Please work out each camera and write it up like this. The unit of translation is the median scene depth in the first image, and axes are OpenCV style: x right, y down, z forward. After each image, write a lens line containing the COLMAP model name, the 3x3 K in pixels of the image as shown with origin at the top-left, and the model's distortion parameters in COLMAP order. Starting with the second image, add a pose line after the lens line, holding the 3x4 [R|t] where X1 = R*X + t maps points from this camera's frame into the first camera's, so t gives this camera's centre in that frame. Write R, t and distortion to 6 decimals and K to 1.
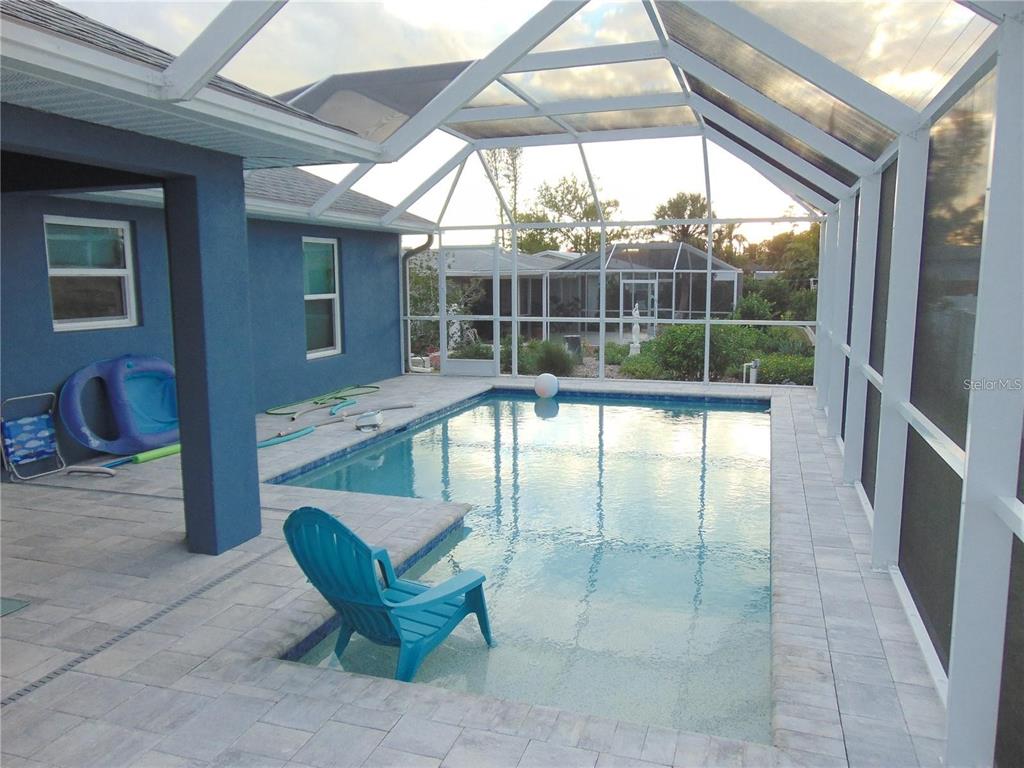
lens RADIAL K [[763.3, 0, 514.9], [0, 763.3, 384.0], [0, 0, 1]] dist [-0.040734, 0.075928]
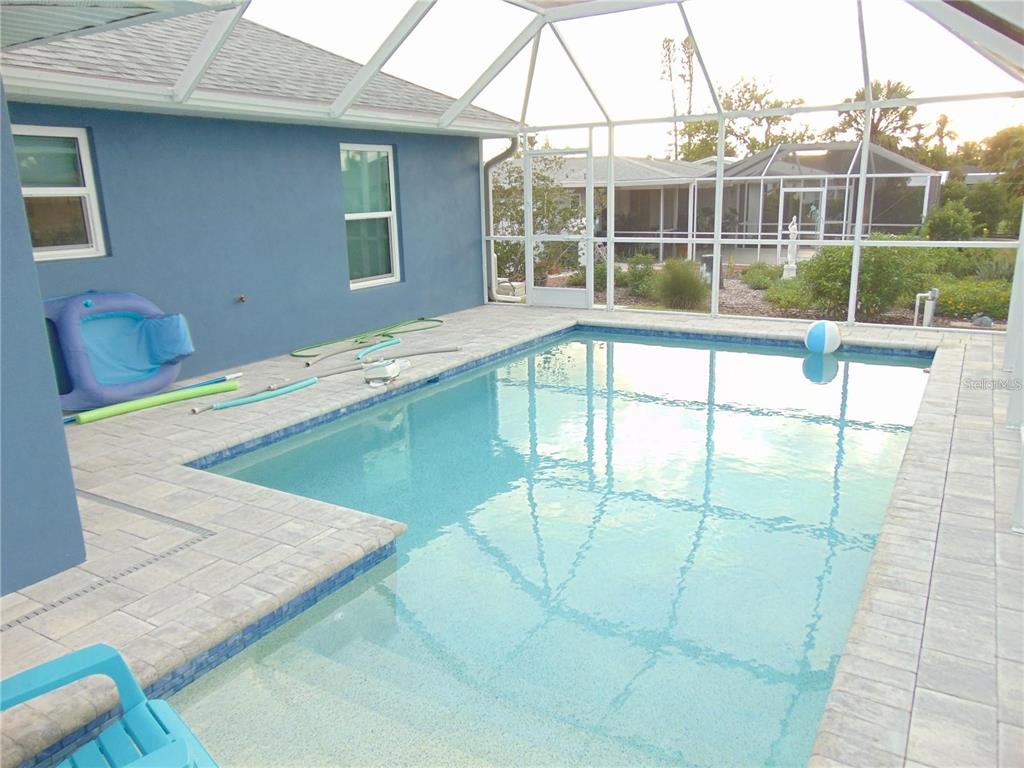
lens RADIAL K [[763.3, 0, 514.9], [0, 763.3, 384.0], [0, 0, 1]] dist [-0.040734, 0.075928]
pose [[0.974971, 0.036334, -0.219343, 0.092981], [-0.011538, 0.993495, 0.113289, -0.024257], [0.222033, -0.107923, 0.969048, 0.179571]]
